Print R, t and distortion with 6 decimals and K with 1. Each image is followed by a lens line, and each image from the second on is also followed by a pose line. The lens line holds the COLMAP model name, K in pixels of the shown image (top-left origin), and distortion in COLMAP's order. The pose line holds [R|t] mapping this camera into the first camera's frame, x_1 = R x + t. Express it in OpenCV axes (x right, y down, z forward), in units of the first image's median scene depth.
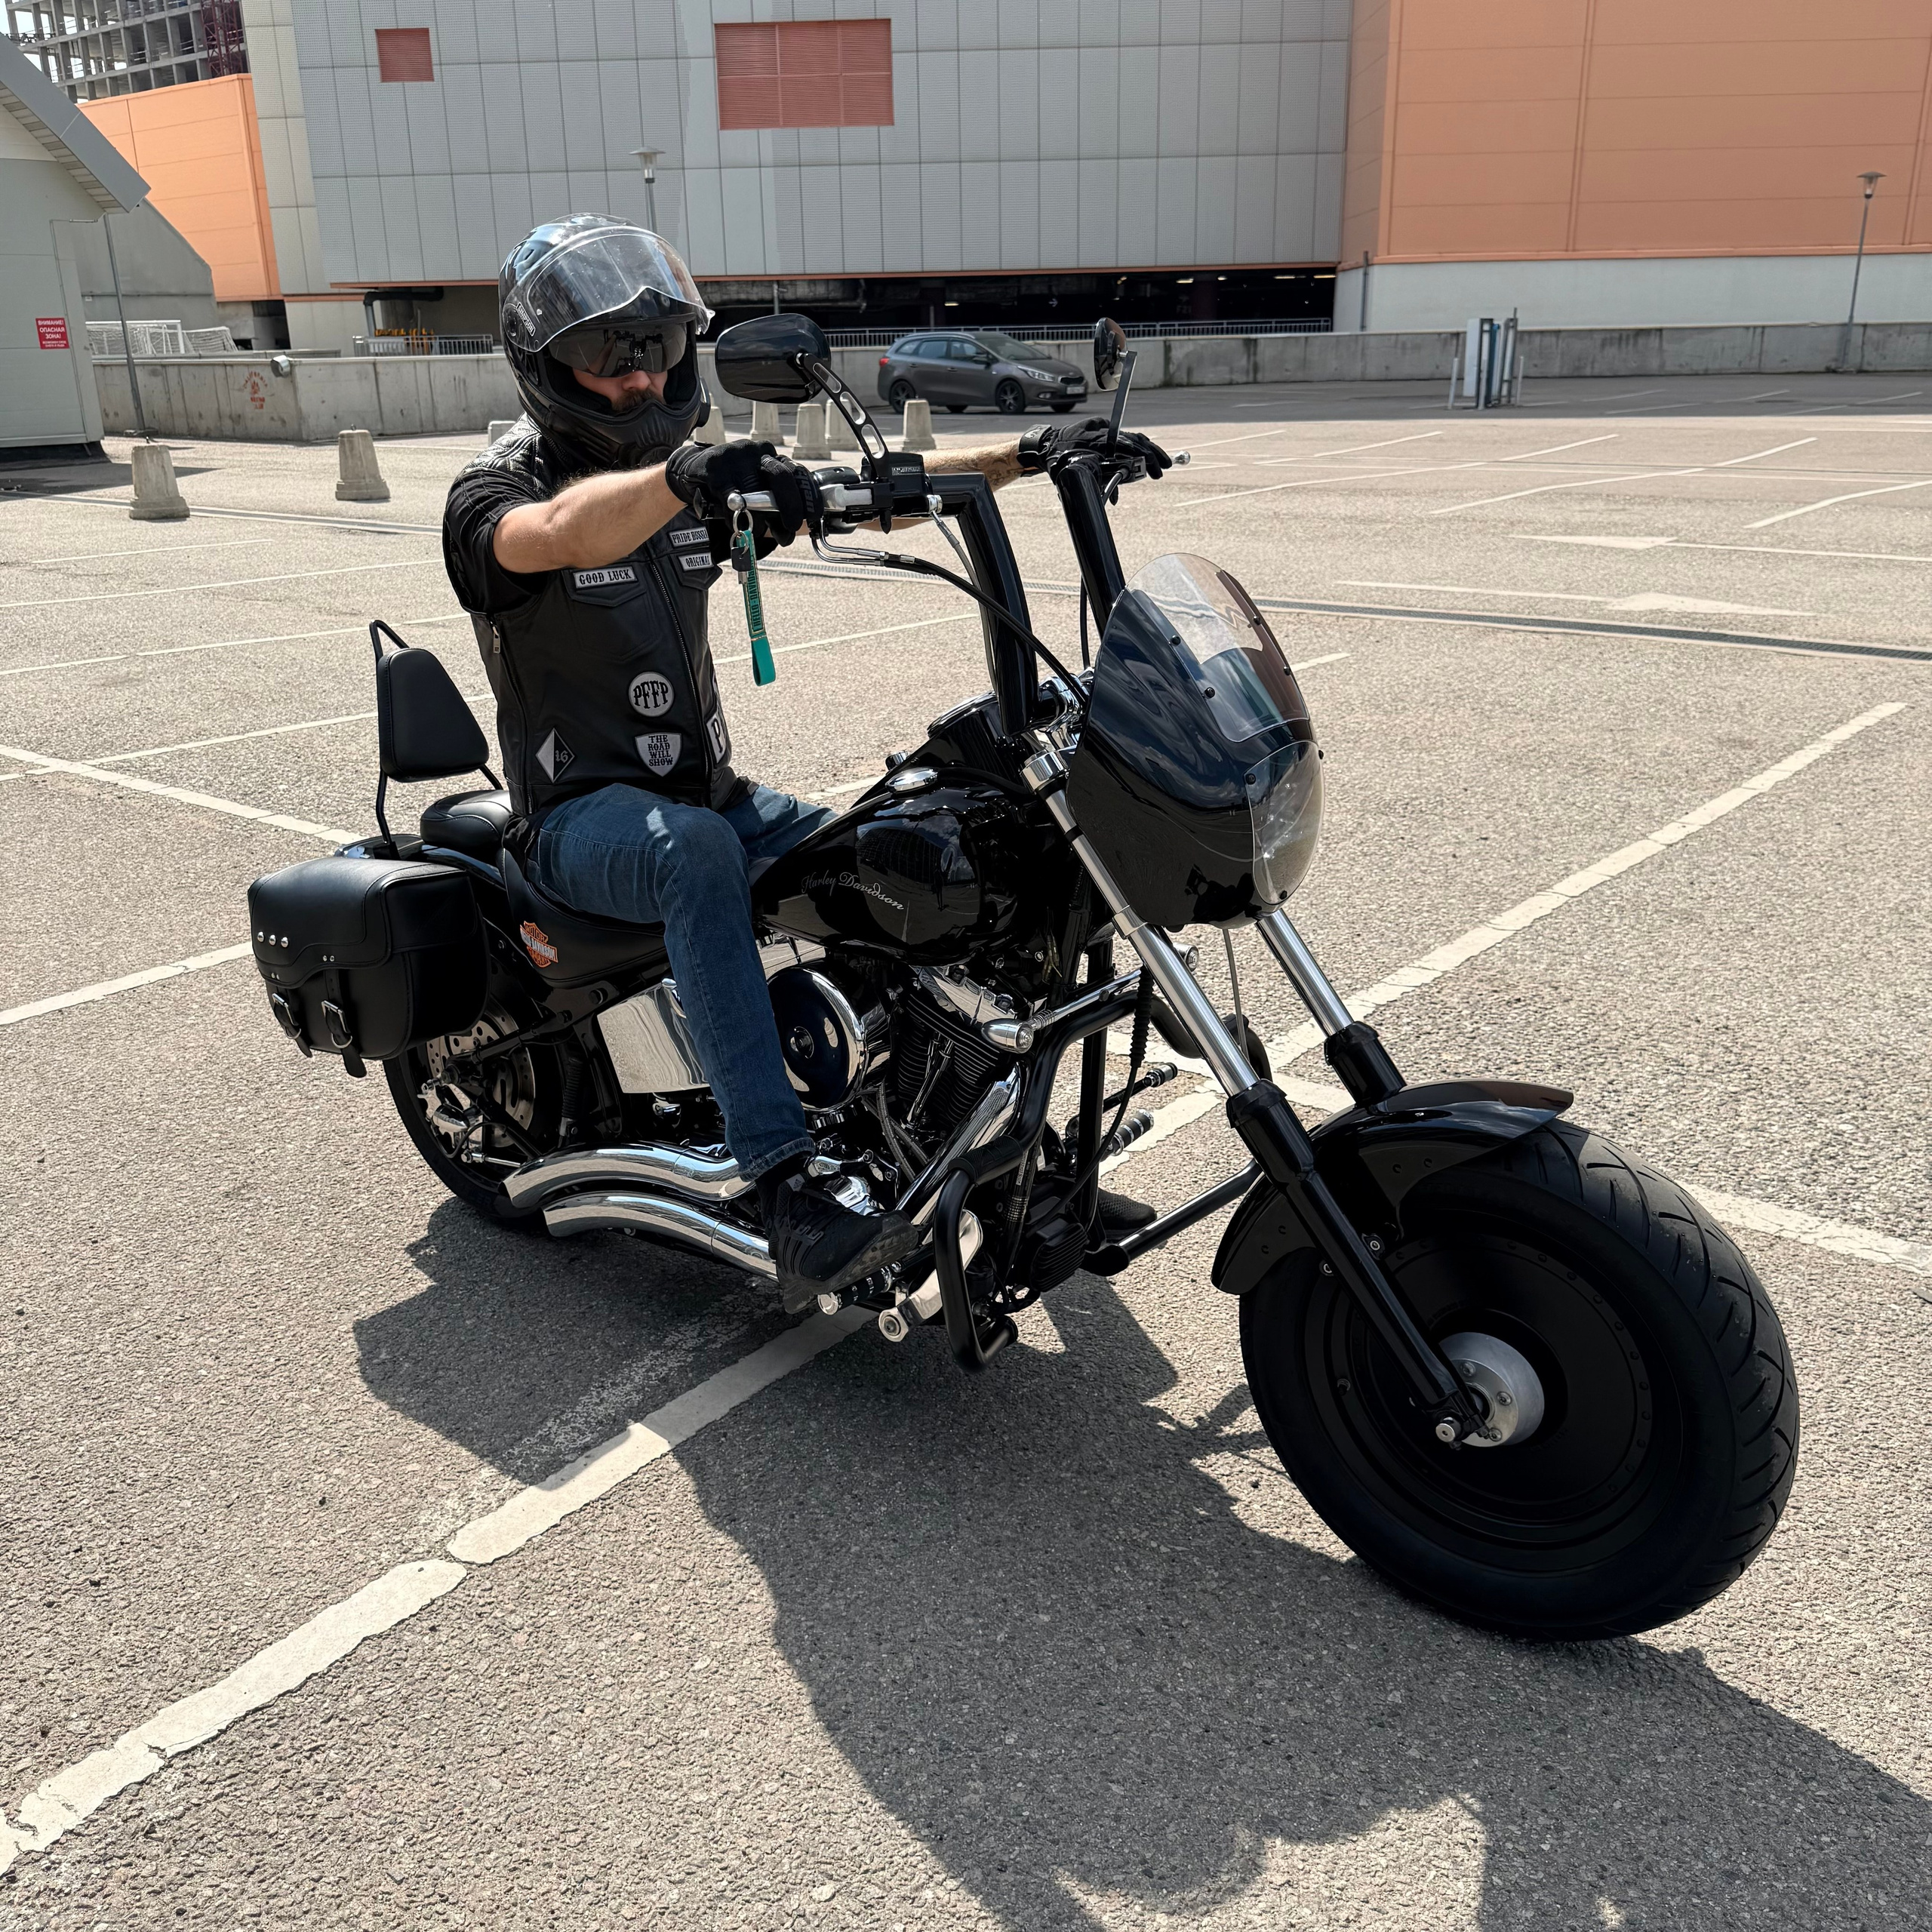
lens RADIAL K [[1792.8, 0, 966.0], [0, 1792.8, 966.0], [0, 0, 1]] dist [0.040641, -0.067392]
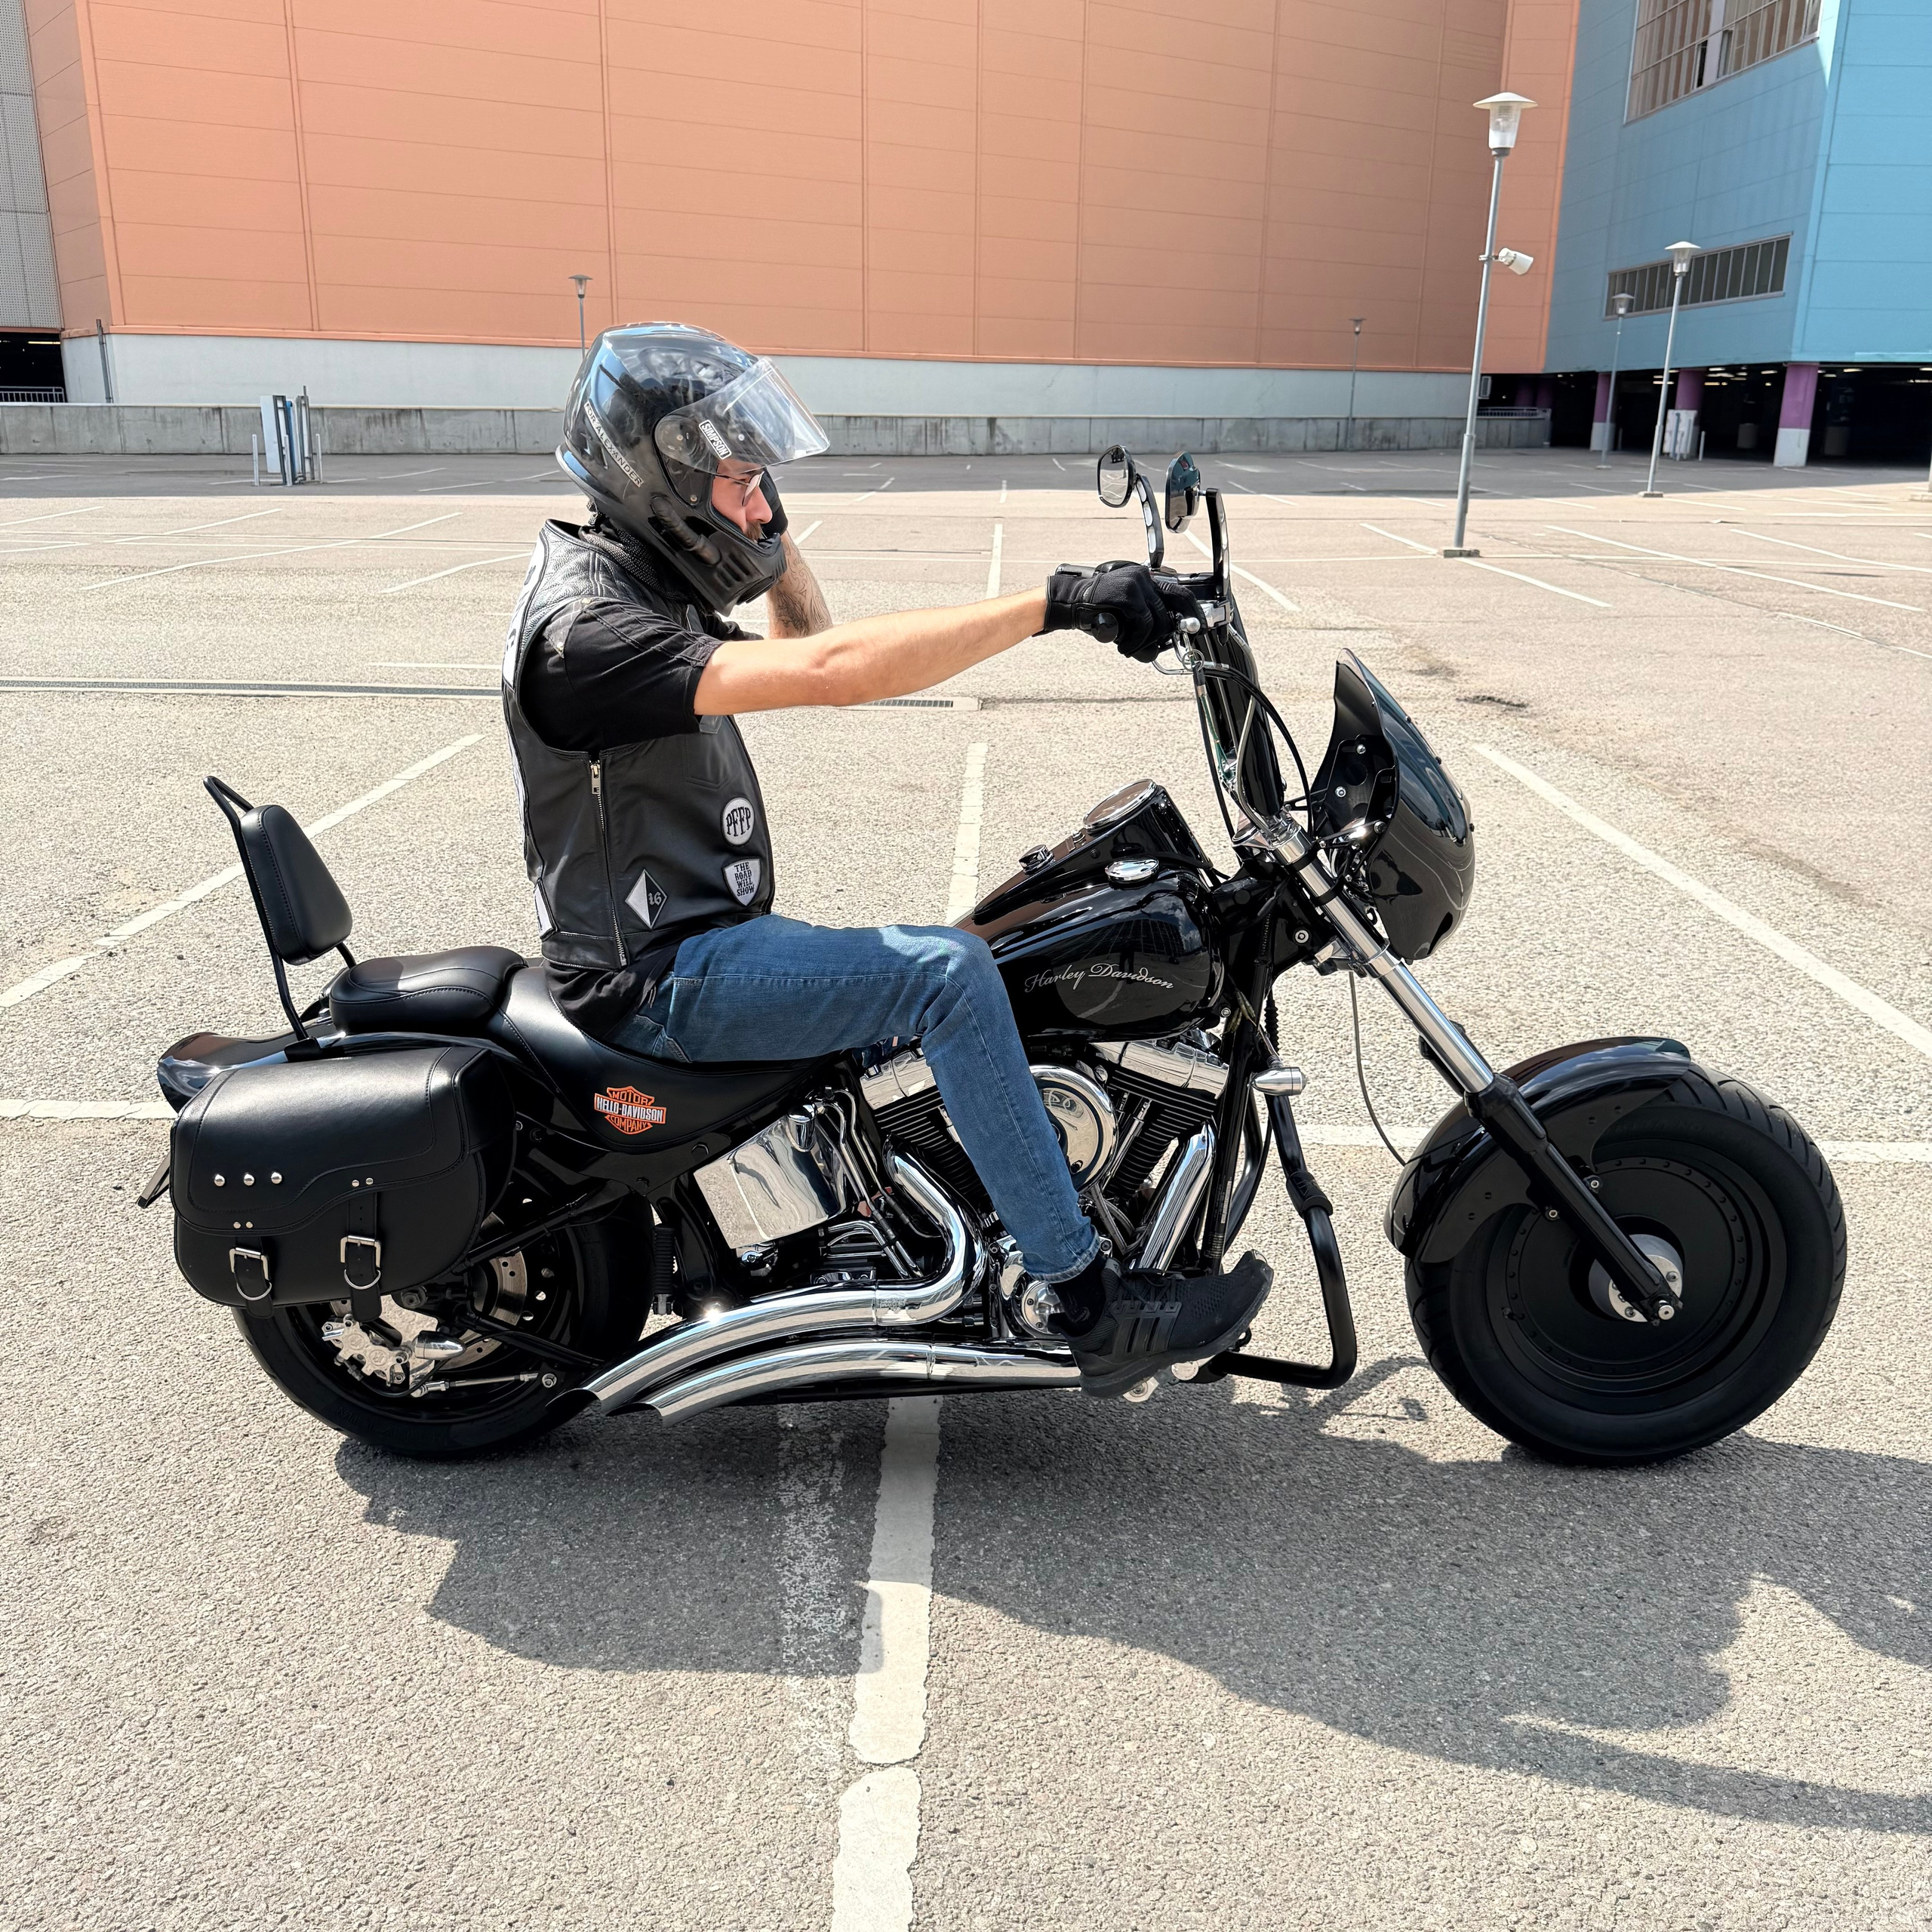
lens RADIAL K [[1791.2, 0, 958.1], [0, 1791.2, 972.4], [0, 0, 1]] dist [0.004631, -0.023965]
pose [[0.794665, -0.155109, 0.586897, -0.690589], [0.174570, 0.984357, 0.023782, -0.080491], [-0.581405, 0.083556, 0.809312, 0.193657]]
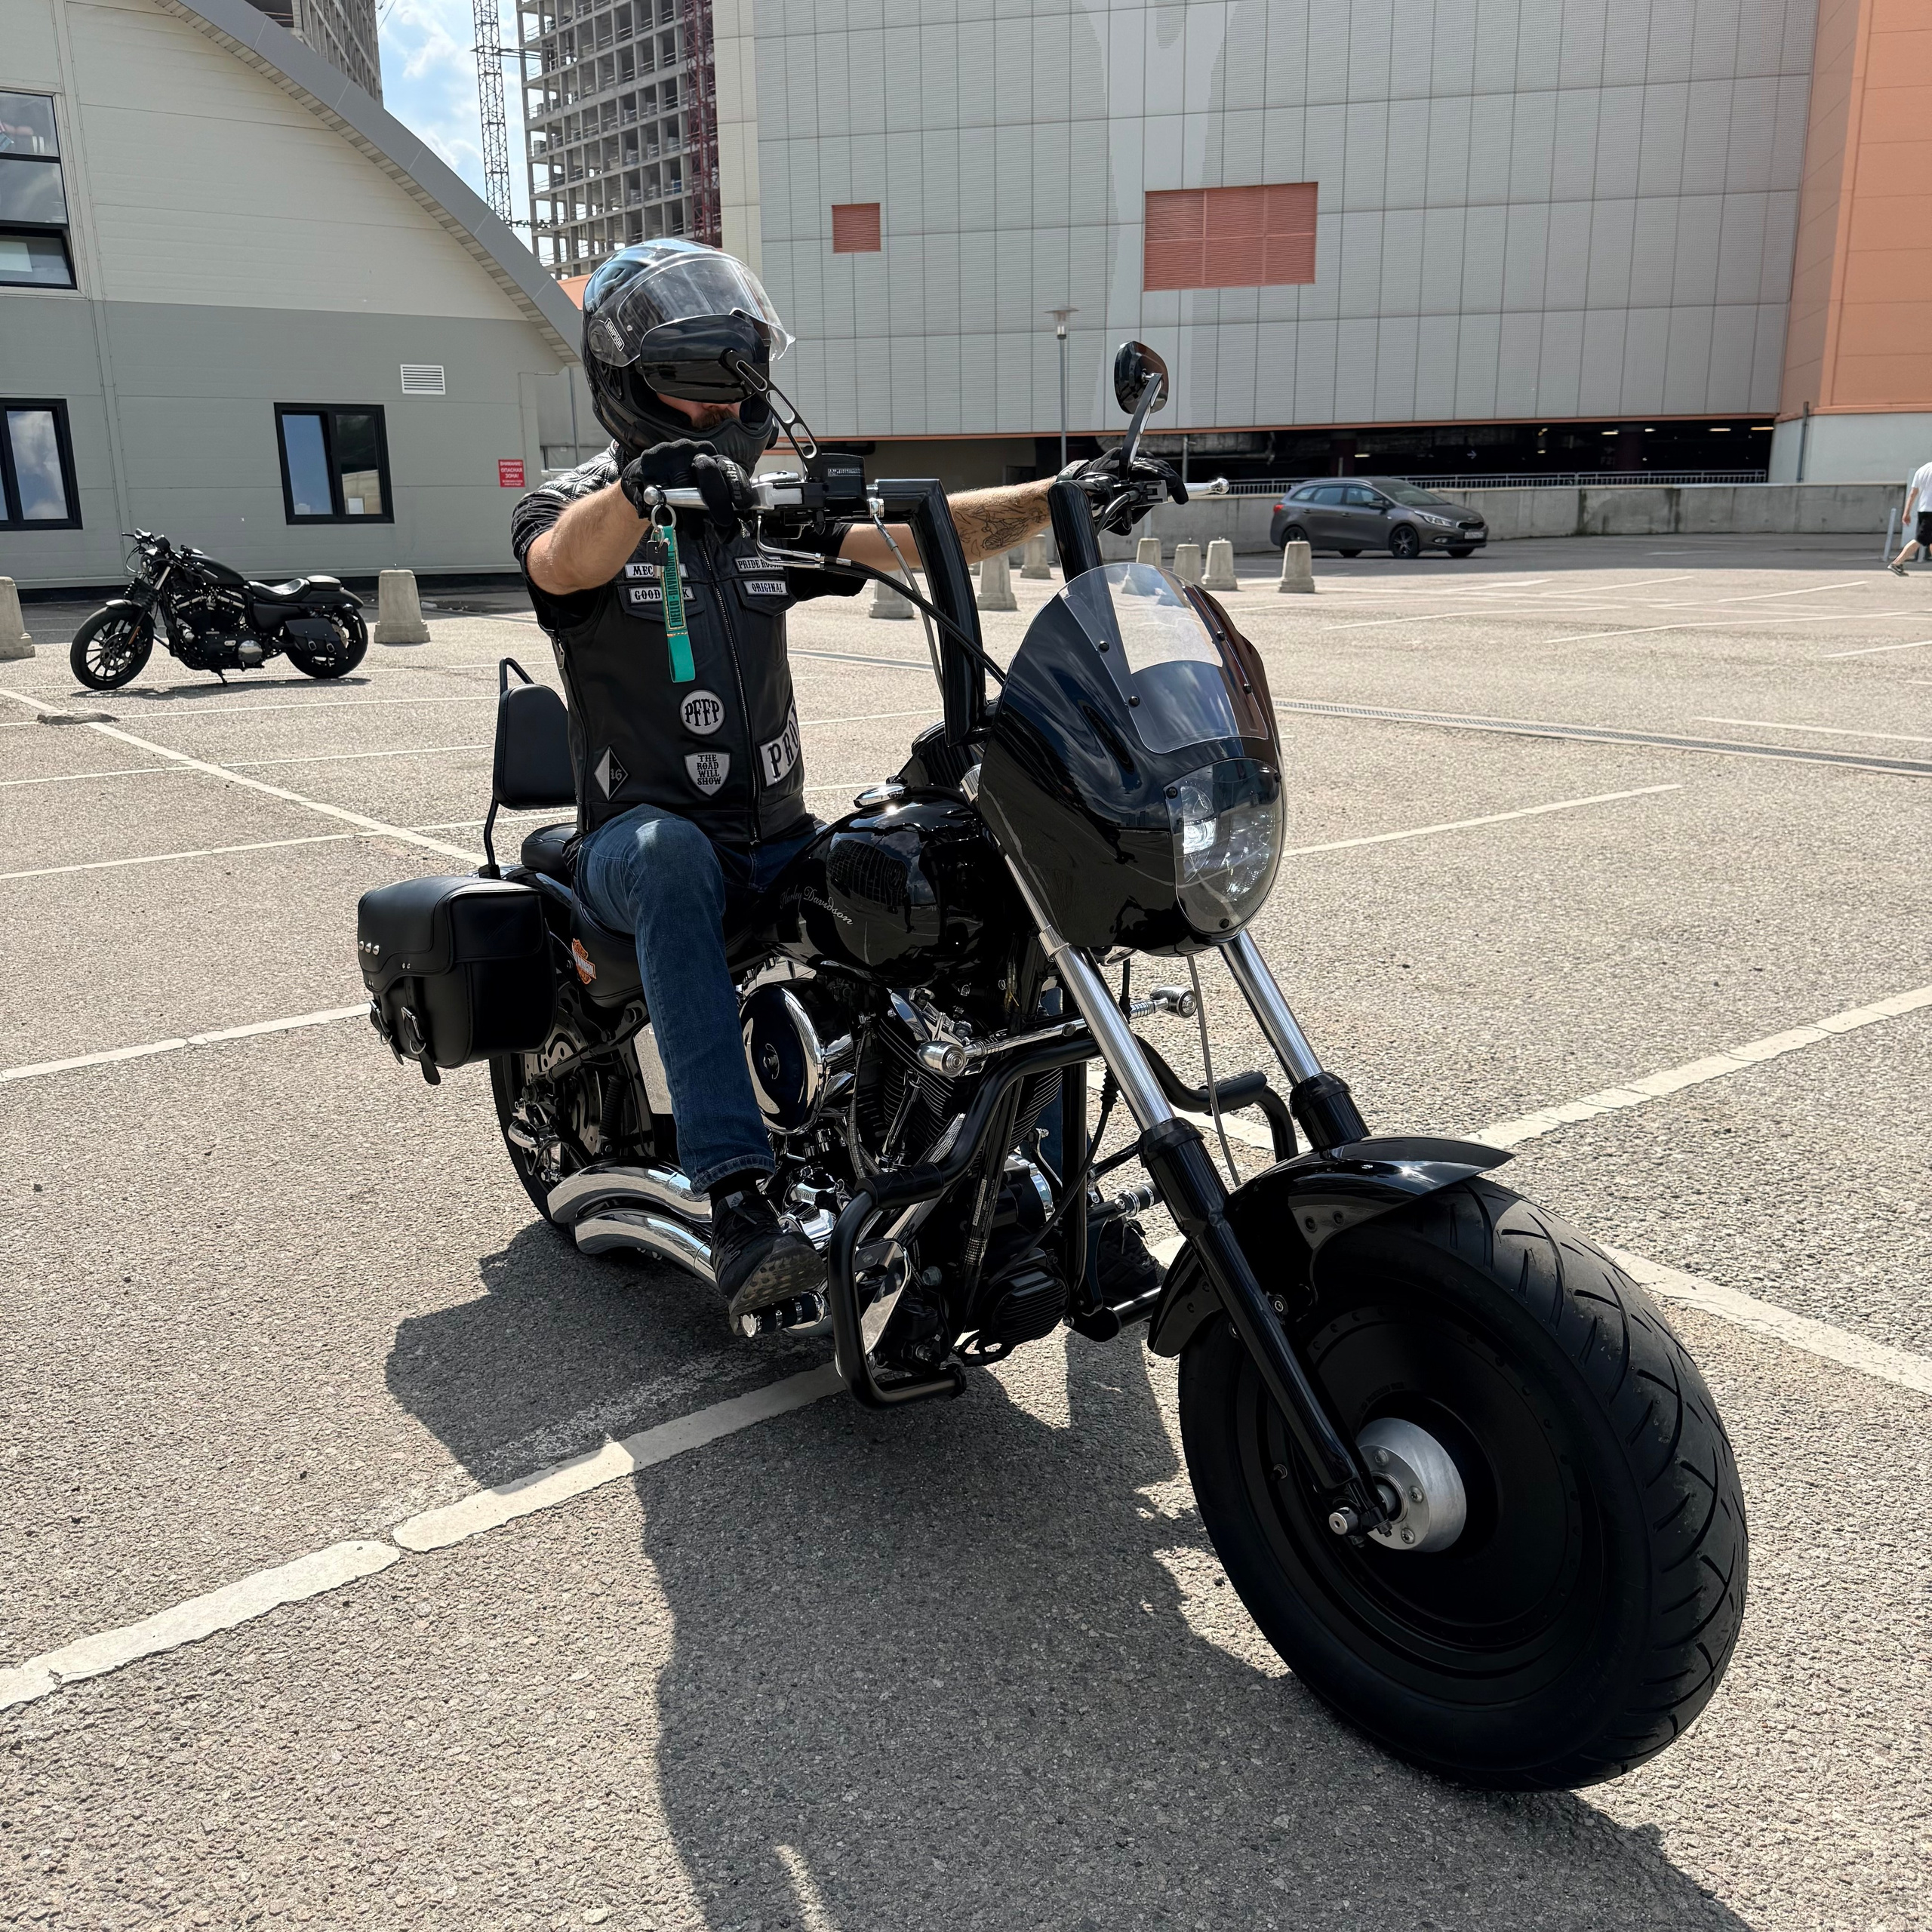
lens RADIAL K [[1785.6, 0, 969.5], [0, 1785.6, 983.0], [0, 0, 1]] dist [0.008518, -0.016688]
pose [[0.975492, 0.063141, -0.210780, 0.210764], [-0.077046, 0.995315, -0.058413, 0.047584], [0.206104, 0.073221, 0.975787, 0.062459]]
